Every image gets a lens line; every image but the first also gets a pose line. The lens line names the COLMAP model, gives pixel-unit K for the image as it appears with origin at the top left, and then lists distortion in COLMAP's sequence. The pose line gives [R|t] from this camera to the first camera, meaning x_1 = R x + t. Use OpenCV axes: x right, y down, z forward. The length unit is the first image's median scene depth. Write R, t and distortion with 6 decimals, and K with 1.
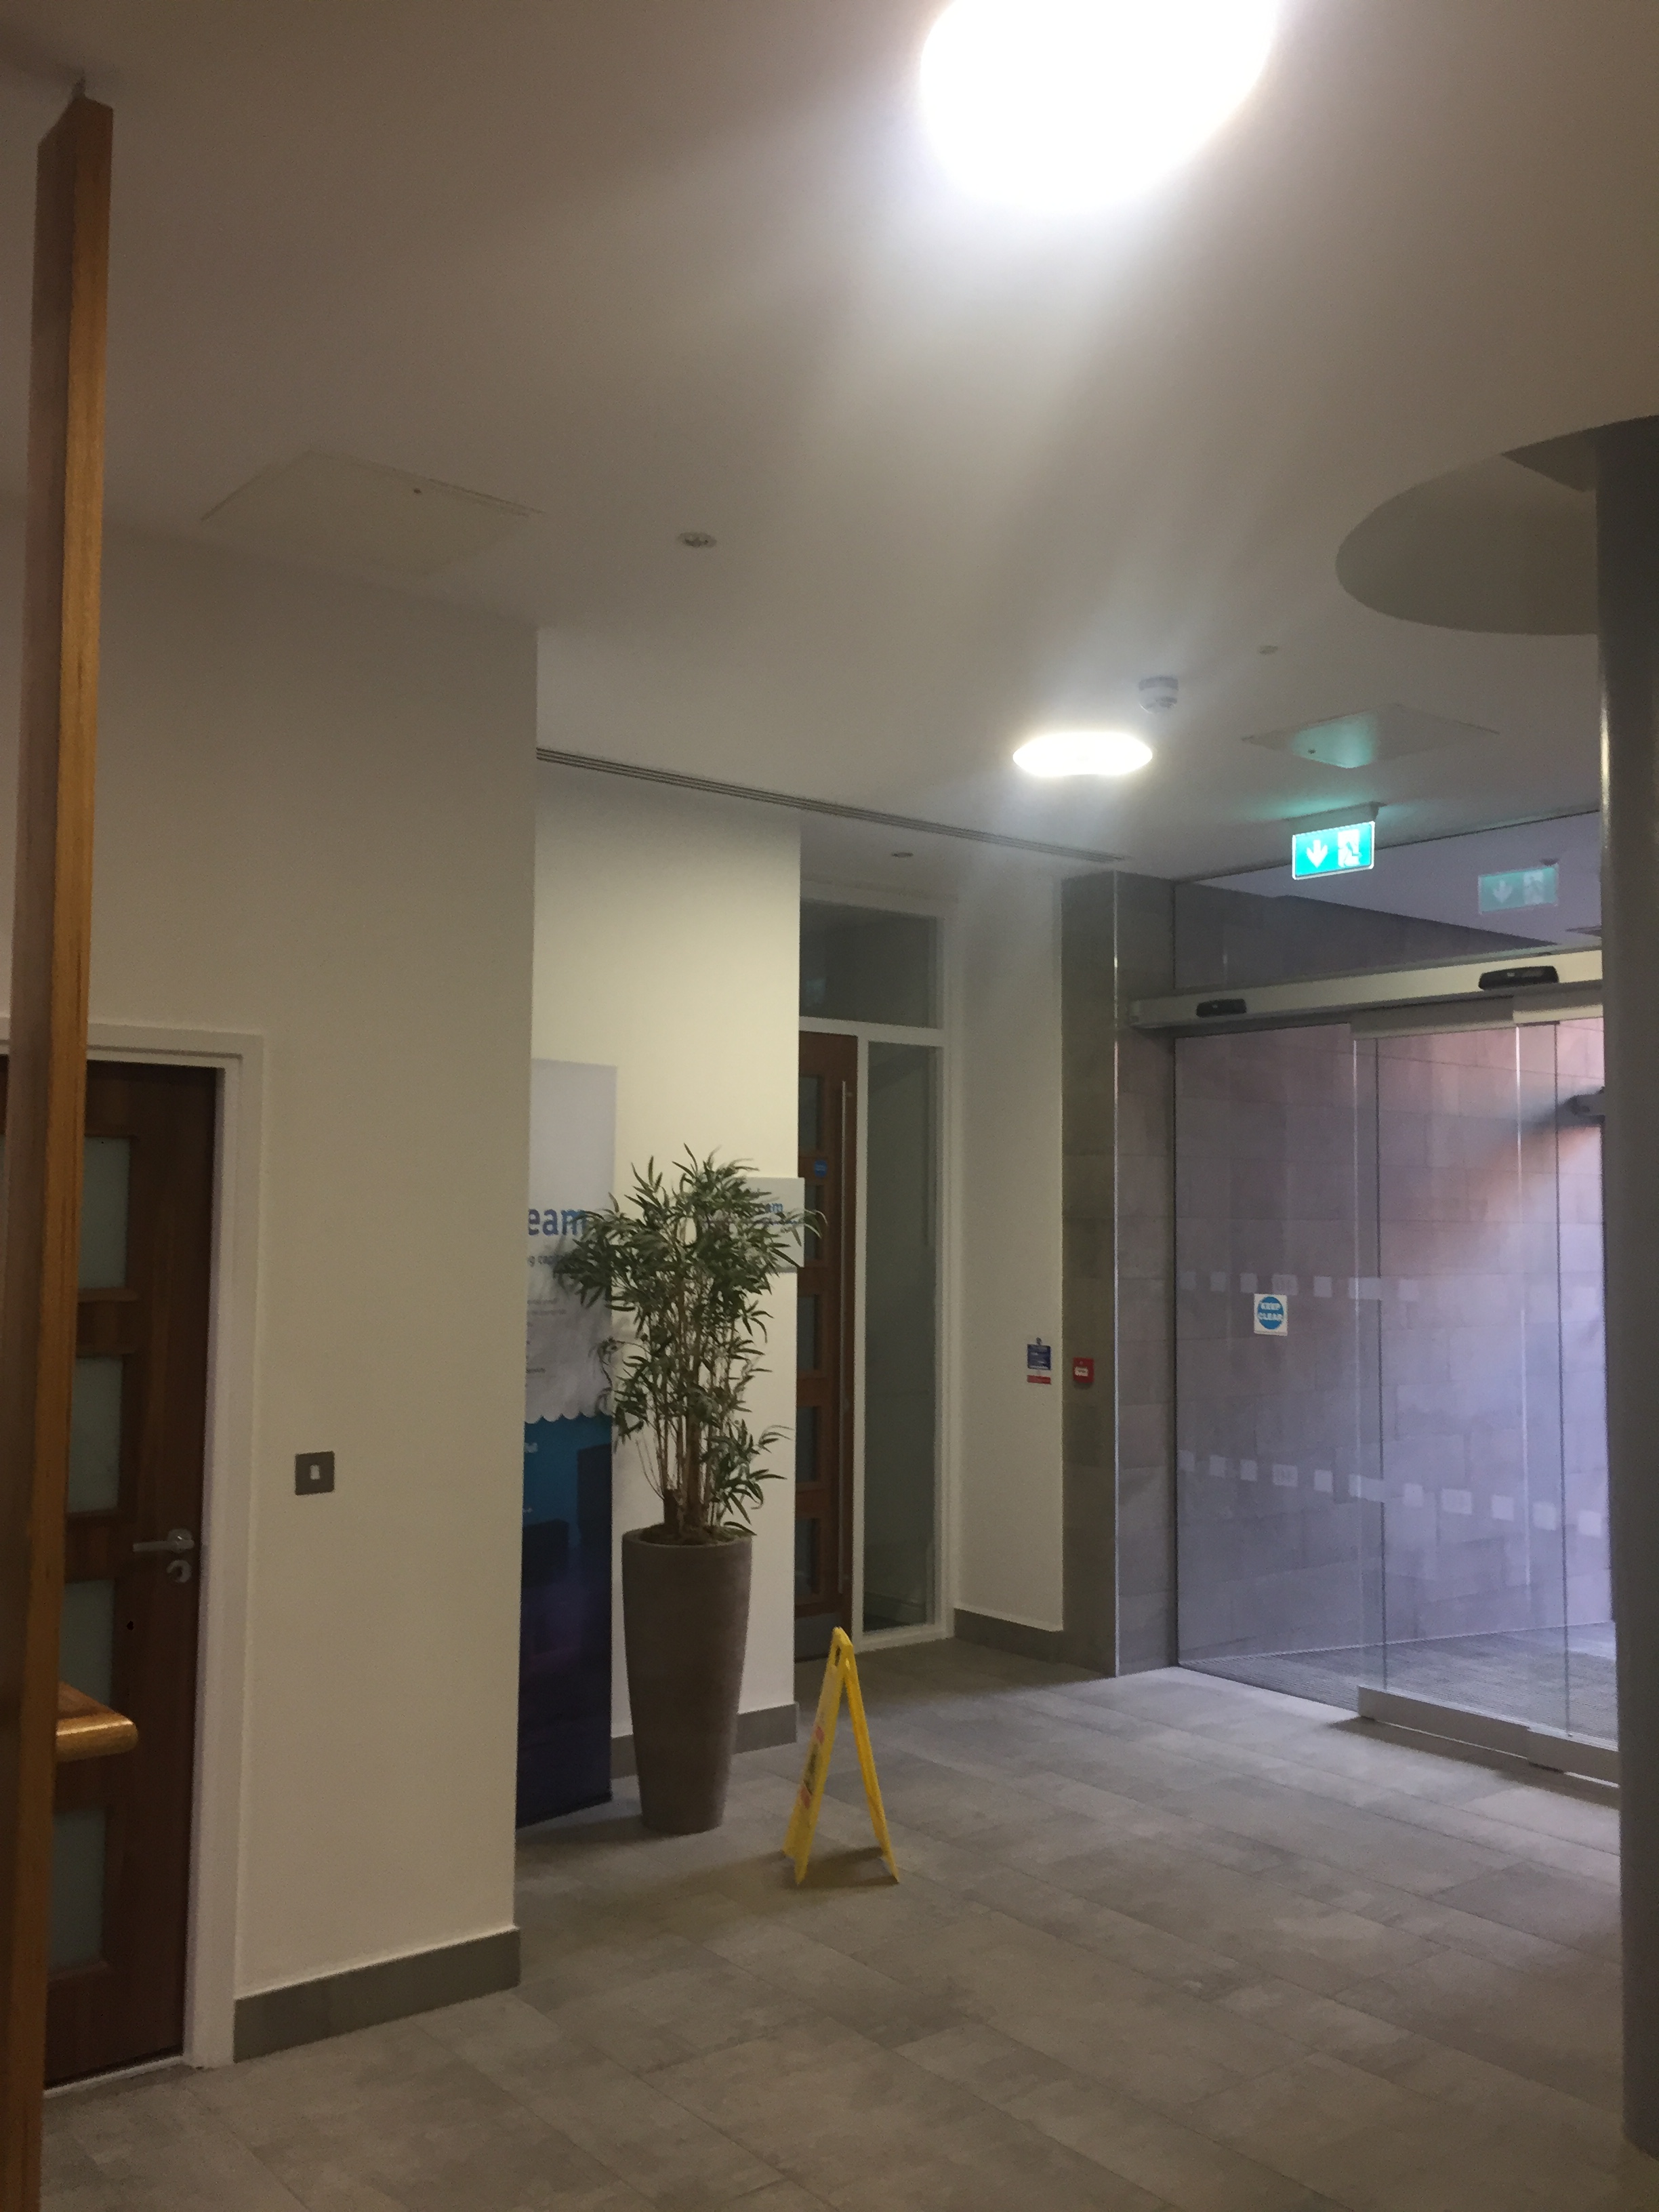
lens RADIAL K [[1893.4, 0, 811.4], [0, 1893.4, 1115.0], [0, 0, 1]] dist [0.076437, -0.102130]
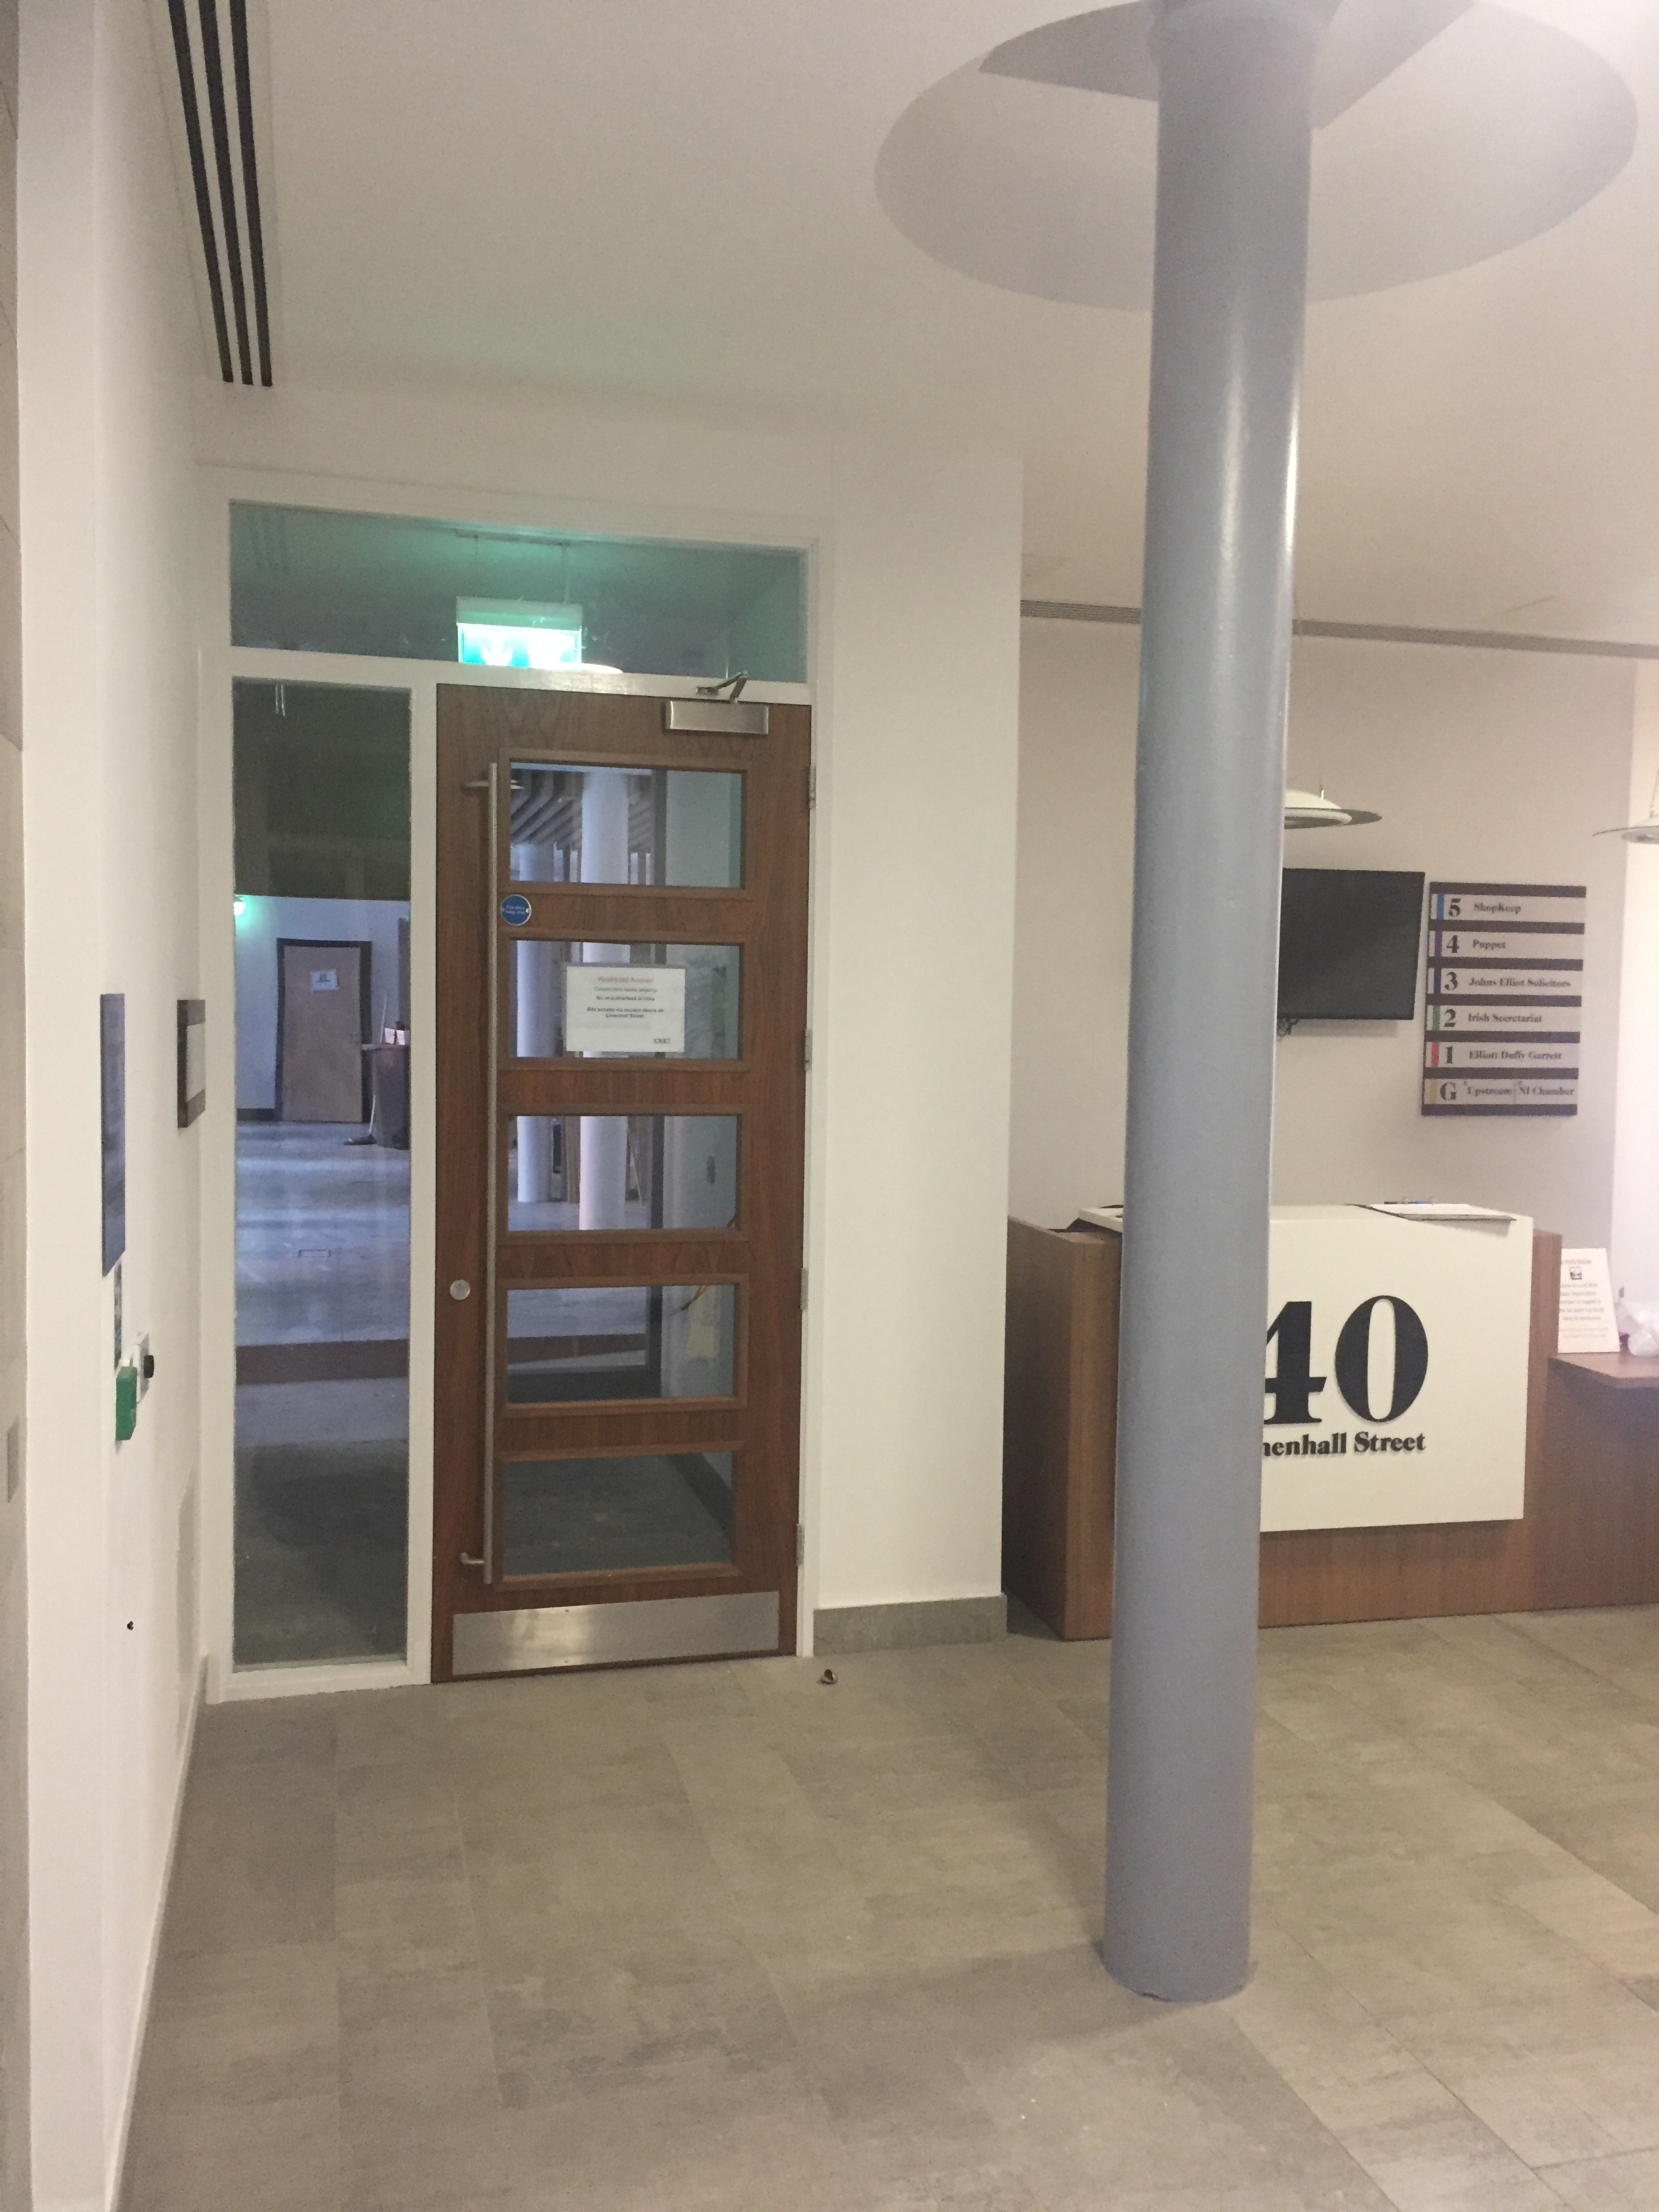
lens RADIAL K [[1893.4, 0, 824.0], [0, 1893.4, 1108.3], [0, 0, 1]] dist [0.076437, -0.102130]
pose [[-0.915266, -0.049104, 0.399846, 0.149669], [-0.049336, 0.998735, 0.009718, 0.065997], [-0.399818, -0.010832, -0.916531, 1.096147]]
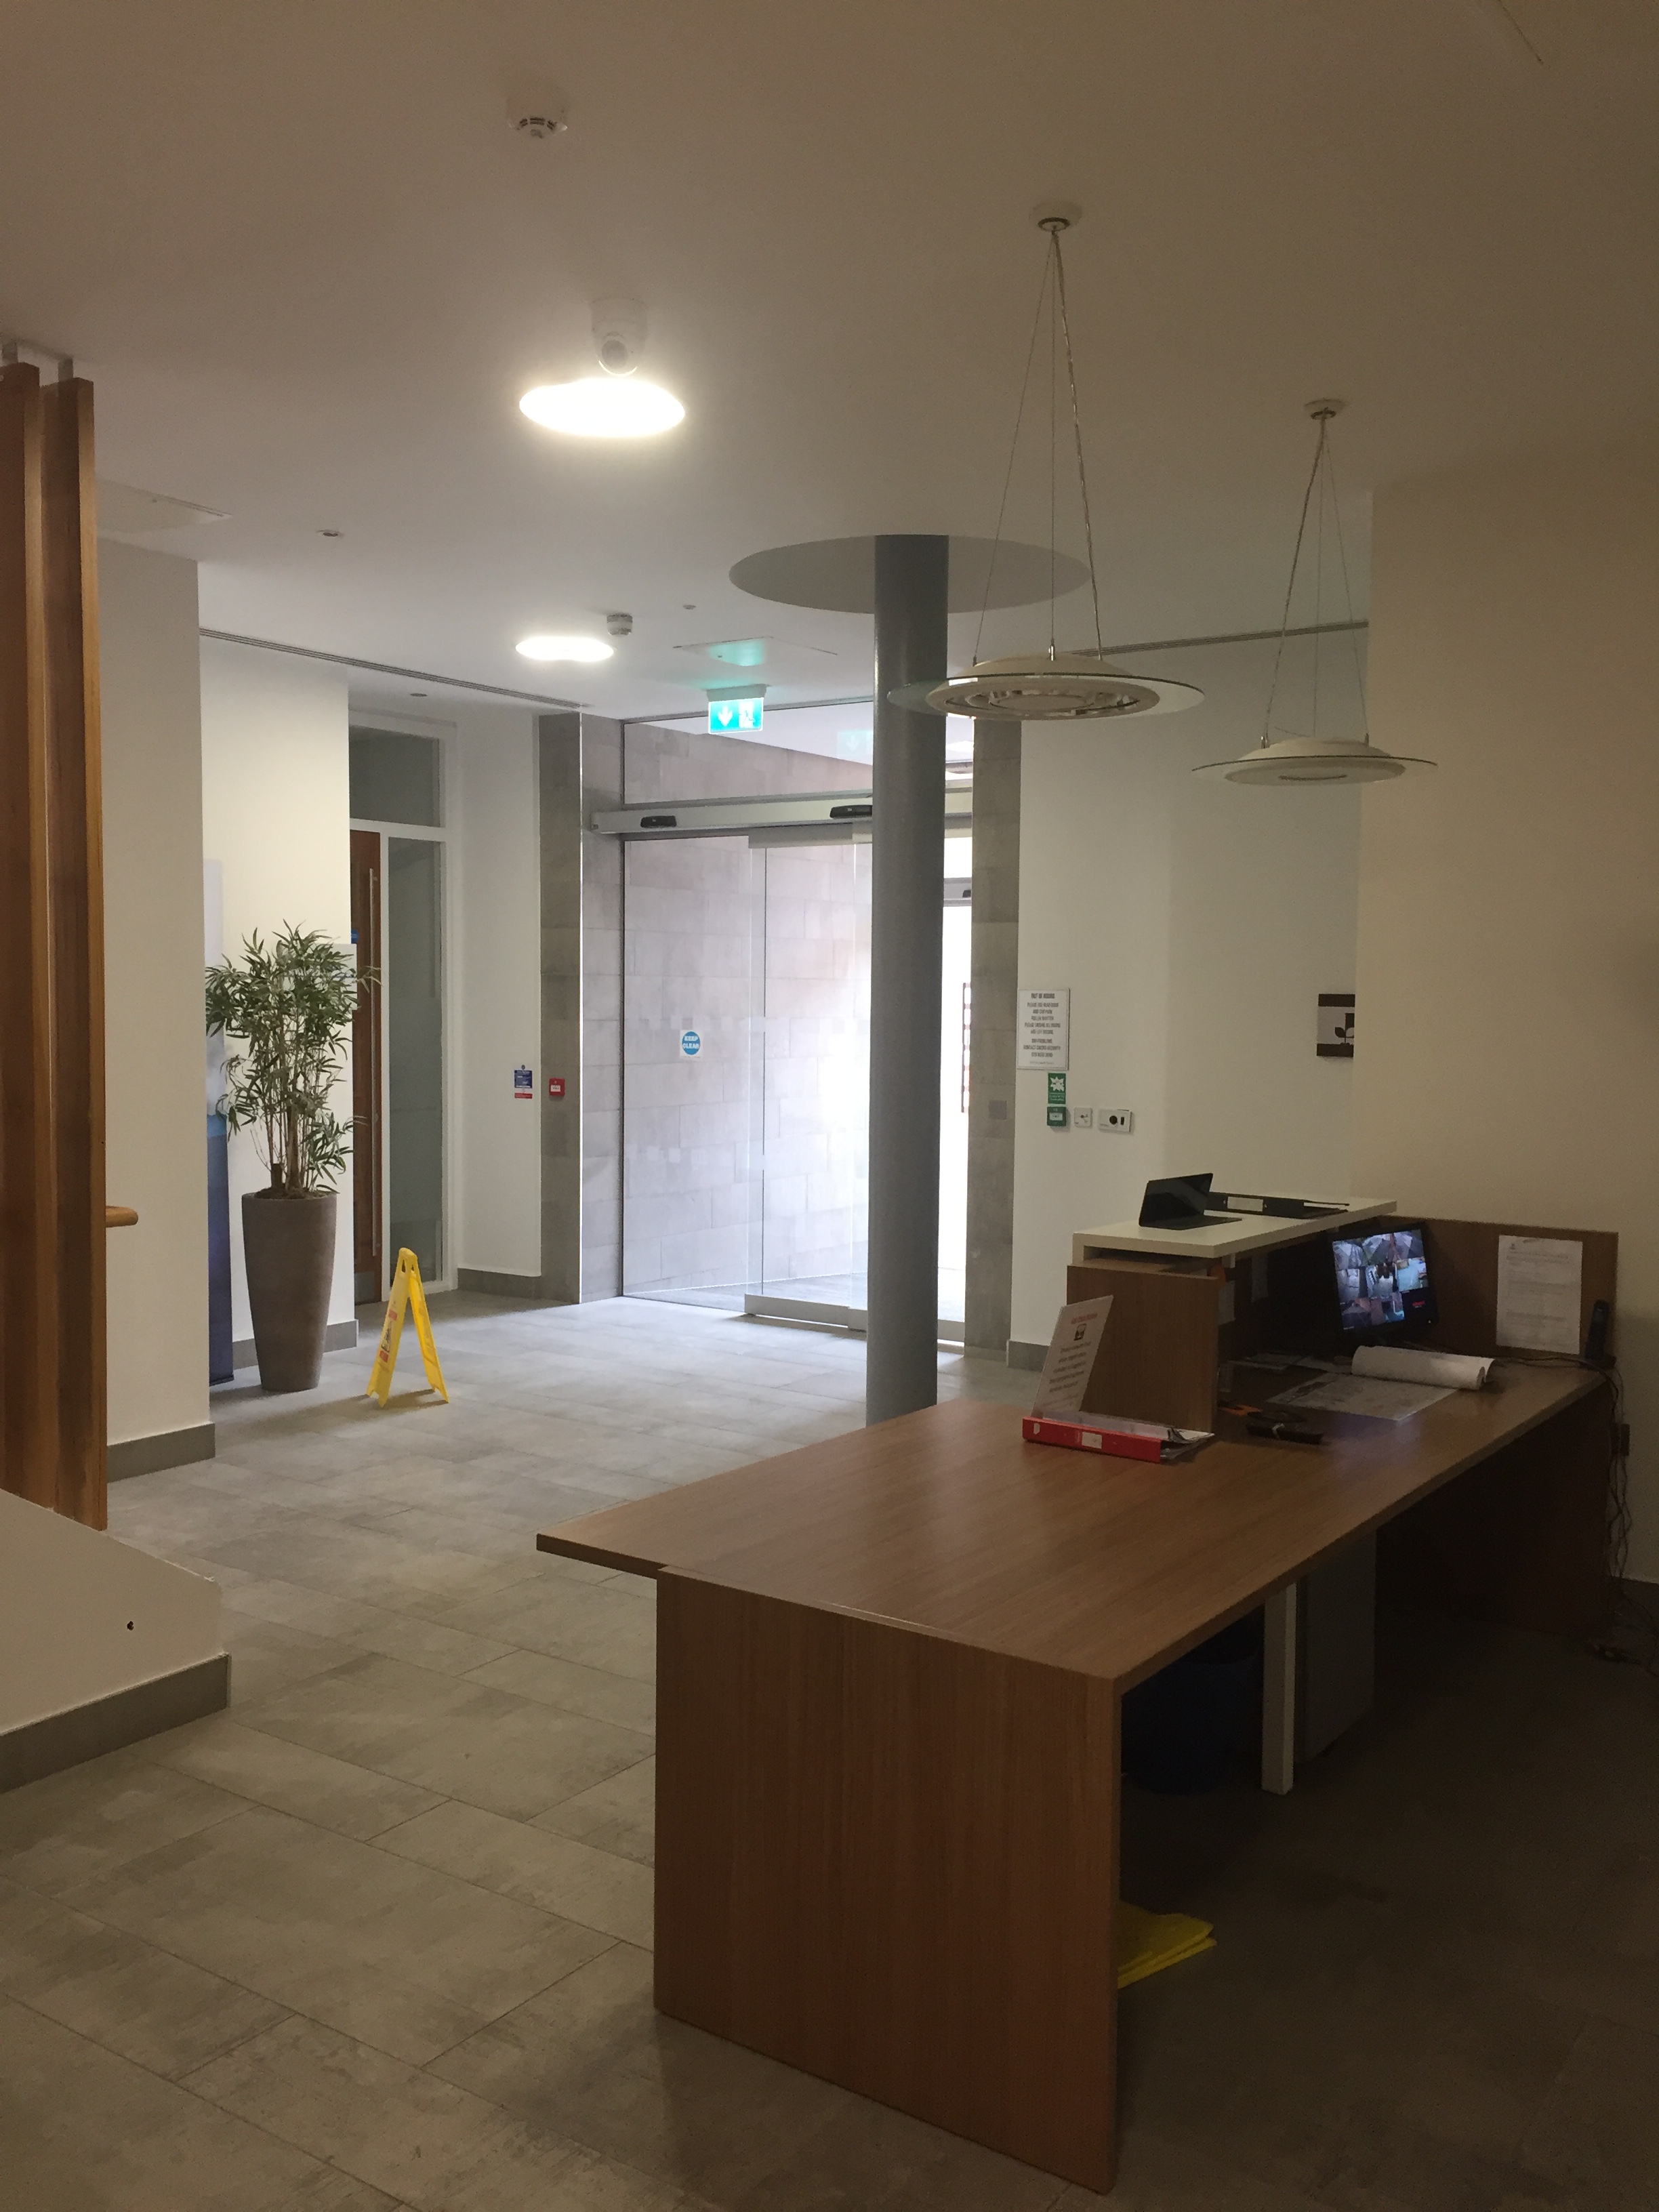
lens RADIAL K [[1893.4, 0, 826.0], [0, 1893.4, 1106.3], [0, 0, 1]] dist [0.076437, -0.102130]
pose [[0.954361, -0.018056, 0.298110, -0.090872], [-0.017798, 0.992958, 0.117120, -0.016841], [-0.298125, -0.117081, 0.947319, -0.402098]]
